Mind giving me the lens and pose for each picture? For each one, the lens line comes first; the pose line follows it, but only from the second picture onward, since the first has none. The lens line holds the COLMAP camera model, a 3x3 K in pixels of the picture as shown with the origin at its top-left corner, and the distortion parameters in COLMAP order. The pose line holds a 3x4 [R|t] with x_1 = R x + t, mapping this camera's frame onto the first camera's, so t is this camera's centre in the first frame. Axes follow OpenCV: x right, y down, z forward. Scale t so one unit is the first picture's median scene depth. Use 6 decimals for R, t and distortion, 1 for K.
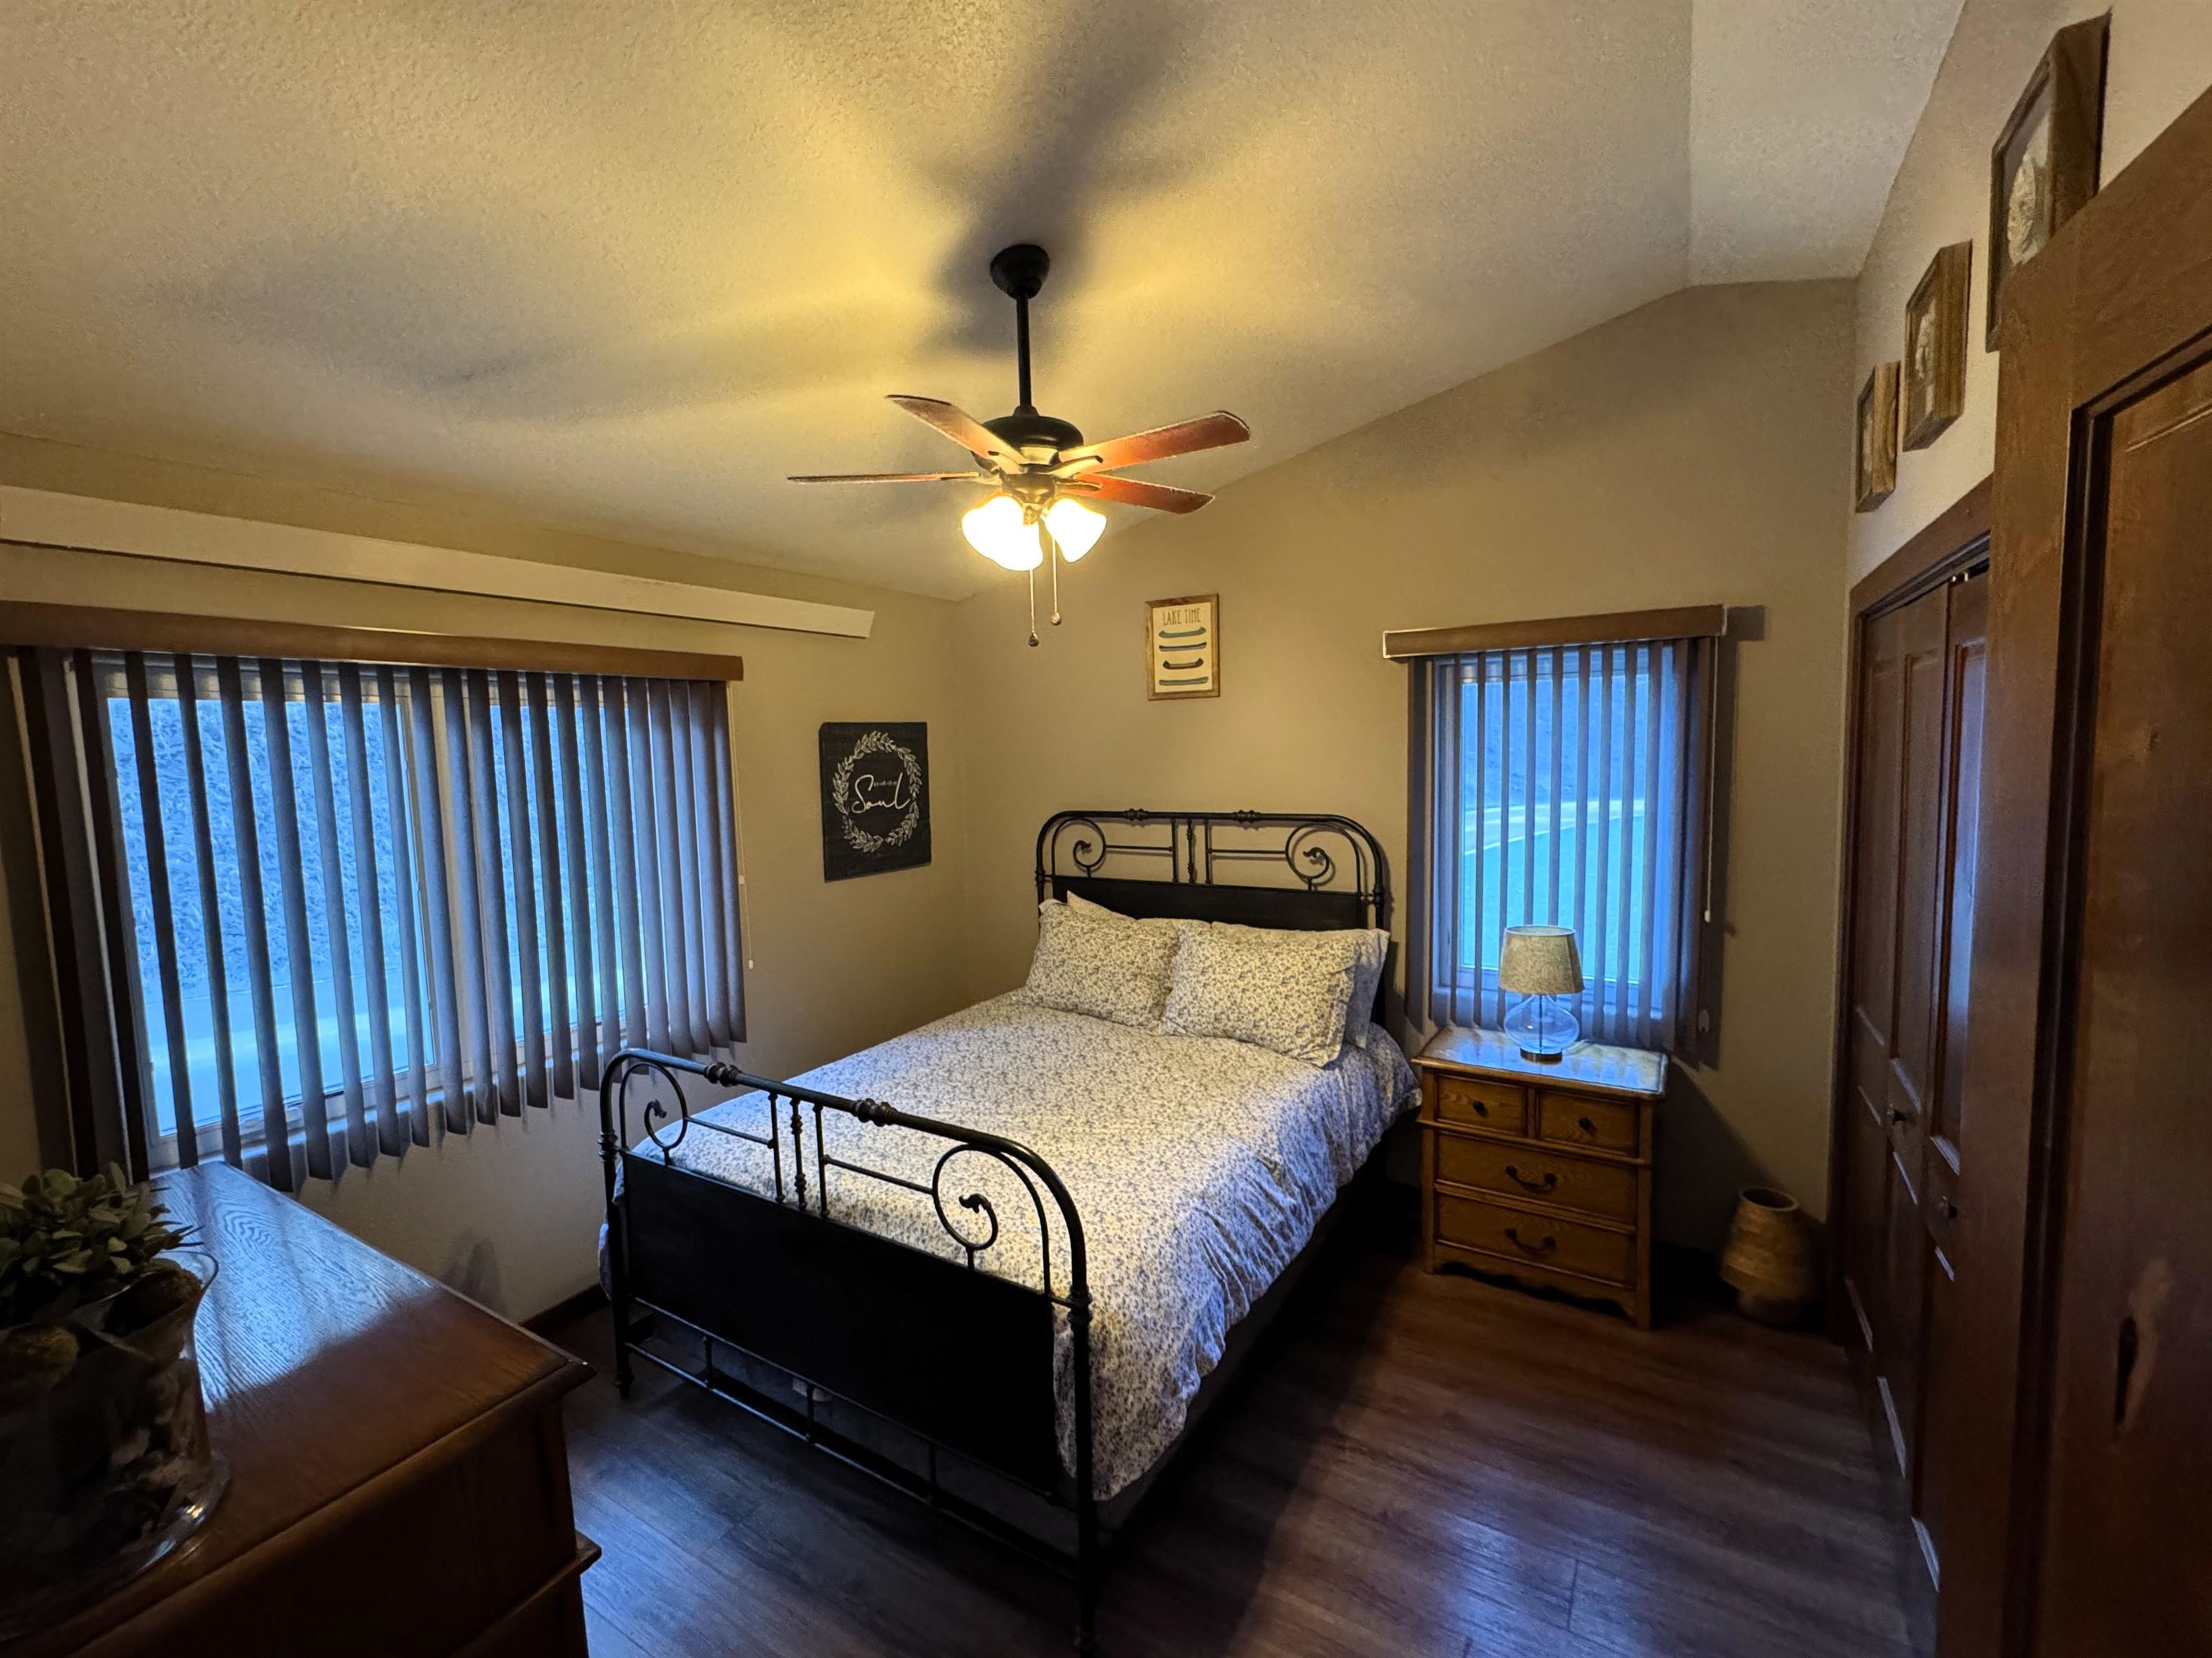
lens RADIAL K [[894.7, 0, 1100.2], [0, 894.7, 826.6], [0, 0, 1]] dist [-0.002270, 0.000292]
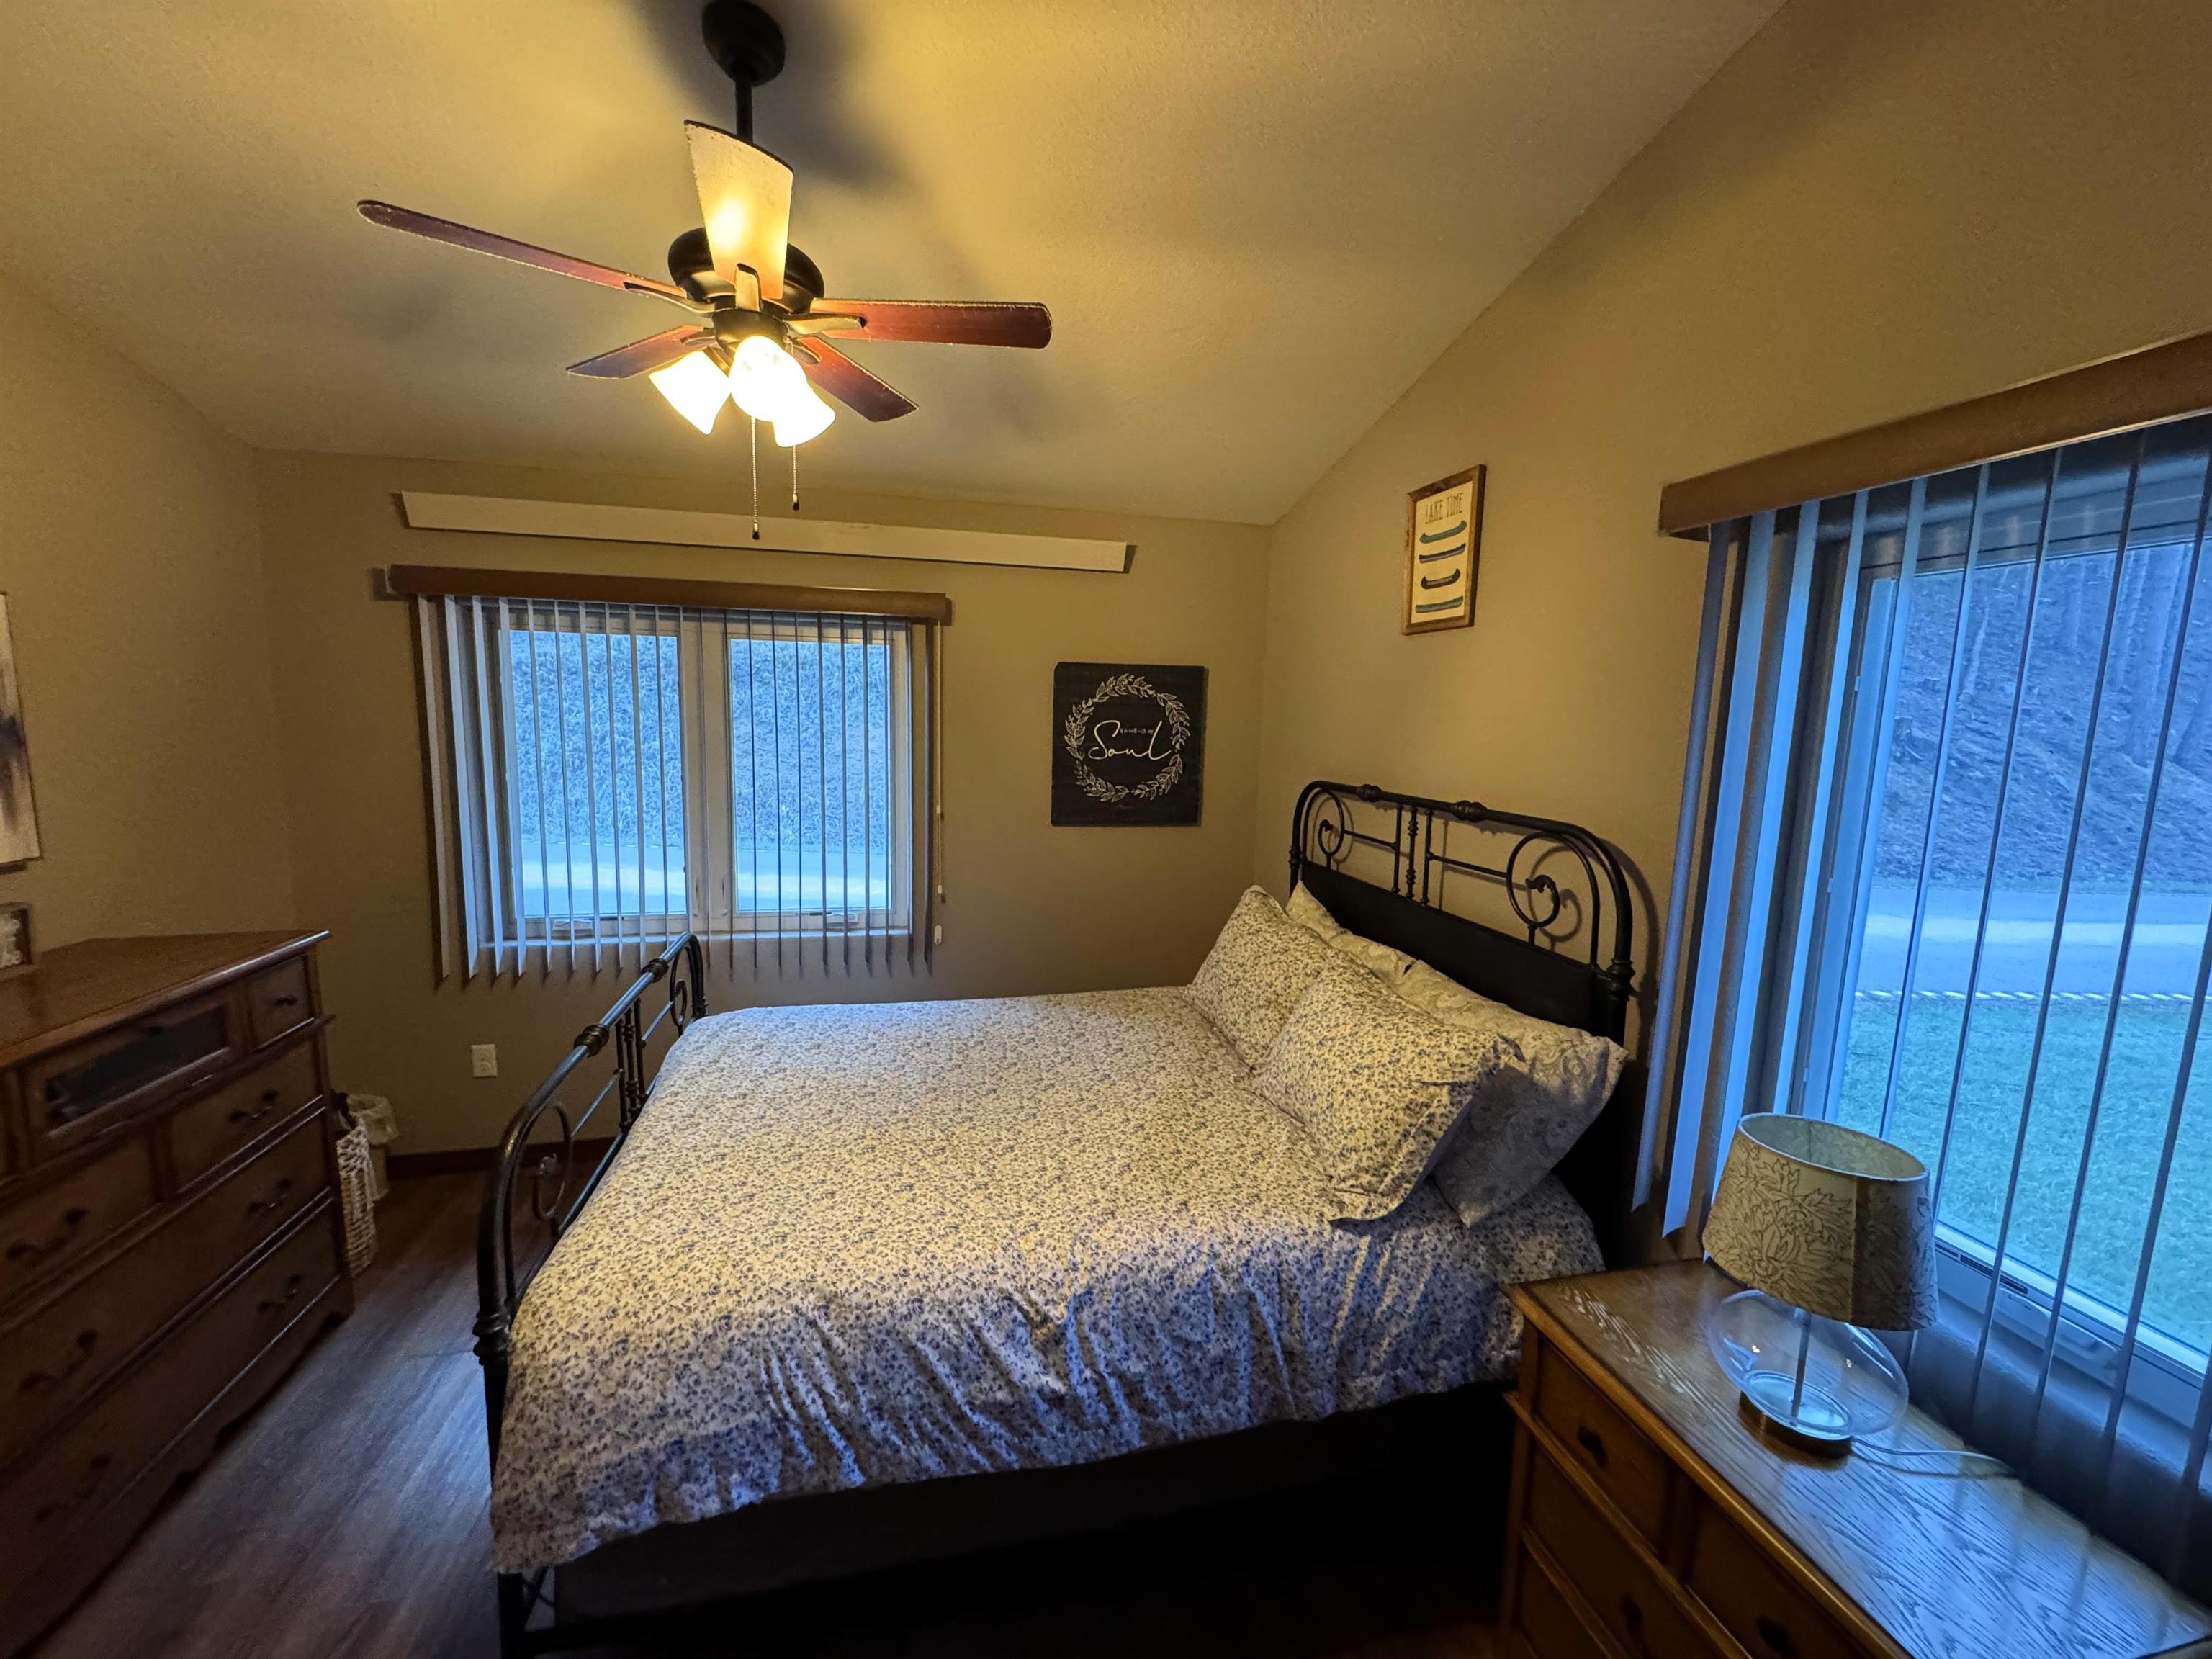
lens RADIAL K [[861.7, 0, 1109.8], [0, 861.7, 821.2], [0, 0, 1]] dist [-0.001706, -0.000091]
pose [[0.722461, 0.130298, -0.679023, 0.381015], [-0.104049, 0.991387, 0.079533, -0.025187], [0.683538, 0.013192, 0.729796, 0.351238]]
